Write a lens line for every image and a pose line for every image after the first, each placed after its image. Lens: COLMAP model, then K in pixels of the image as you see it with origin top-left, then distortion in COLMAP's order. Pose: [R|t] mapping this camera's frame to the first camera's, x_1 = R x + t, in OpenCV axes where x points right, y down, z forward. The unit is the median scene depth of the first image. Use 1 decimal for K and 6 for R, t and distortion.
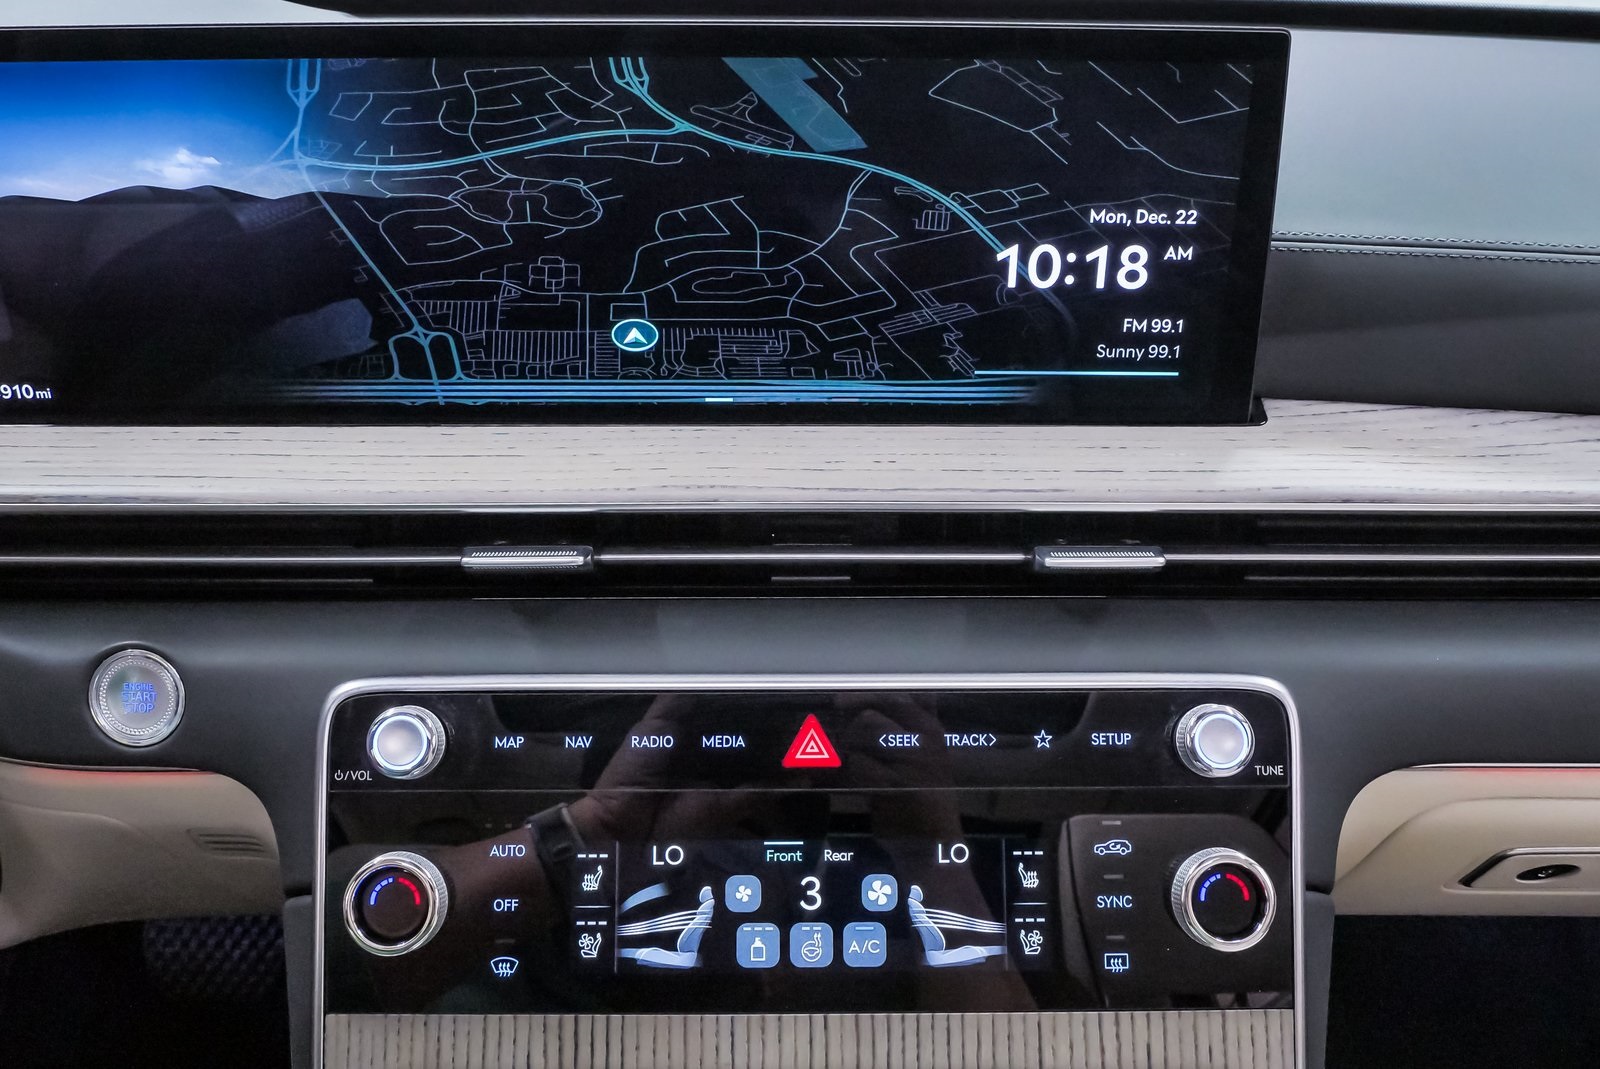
lens RADIAL K [[1154.3, 0, 800.9], [0, 1154.3, 569.0], [0, 0, 1]] dist [-0.034686, -0.000887]
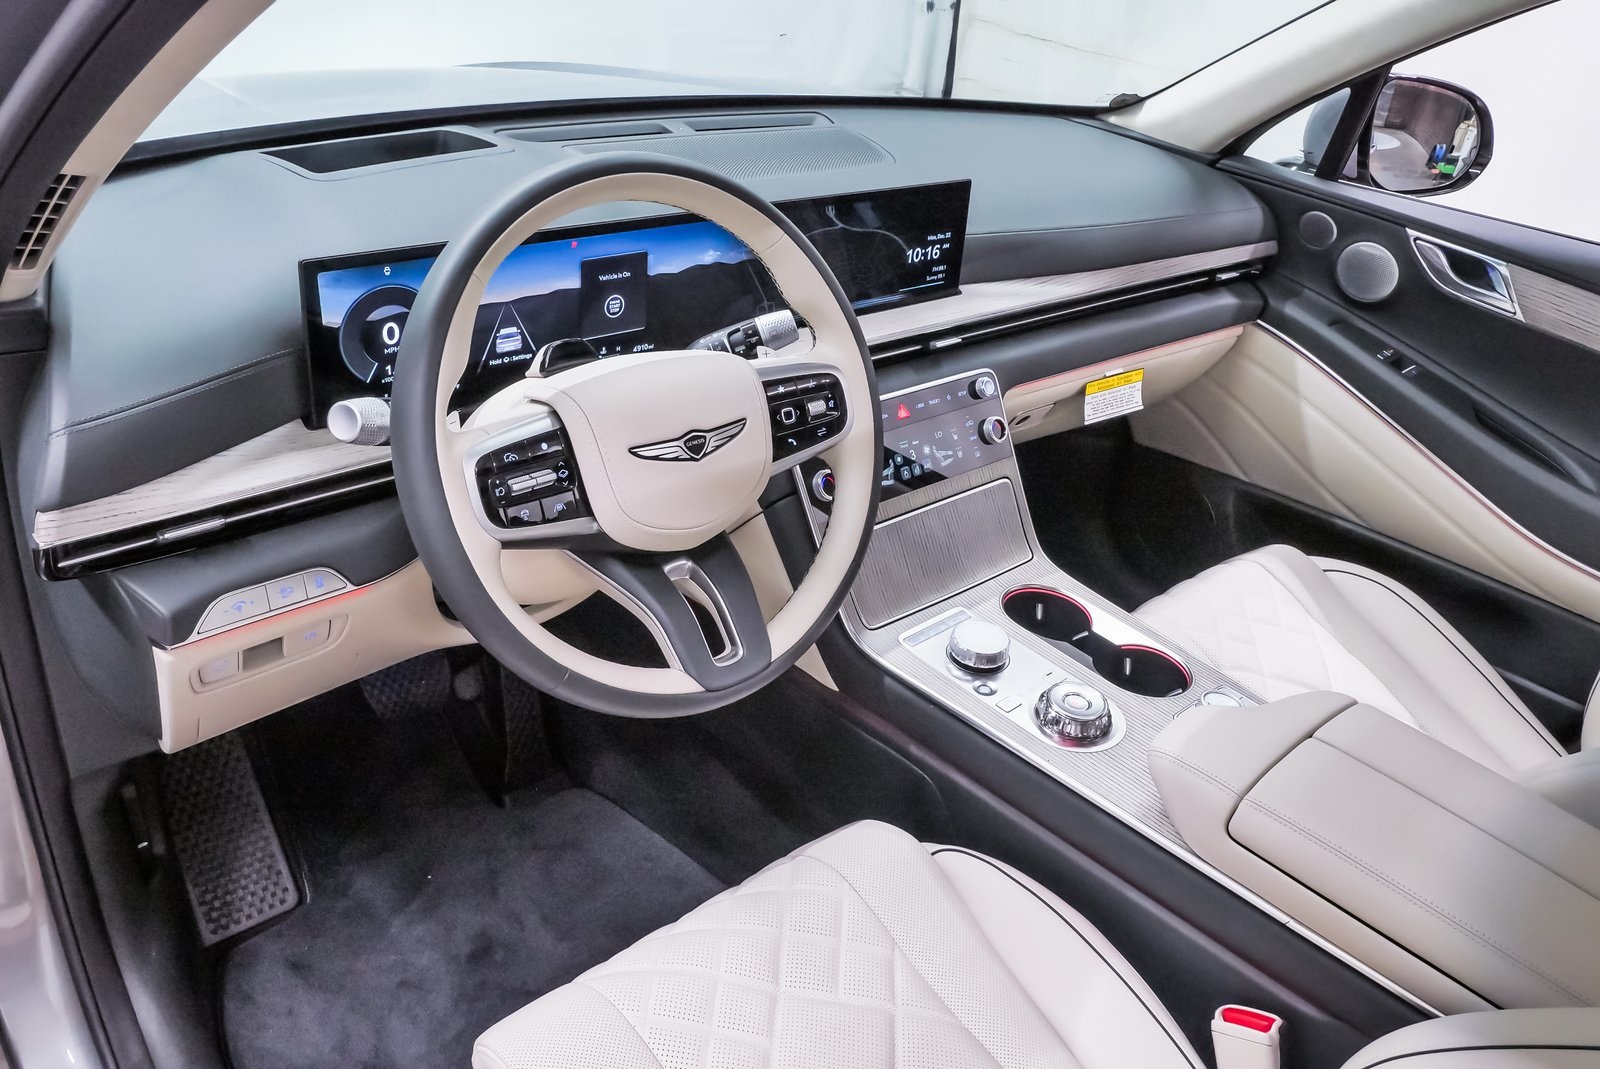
lens RADIAL K [[1154.3, 0, 800.9], [0, 1154.3, 569.0], [0, 0, 1]] dist [-0.034686, -0.000887]
pose [[0.753822, -0.281156, 0.593888, -2.214246], [0.178518, 0.957468, 0.226687, -0.211230], [-0.632363, -0.064862, 0.771952, -1.350595]]
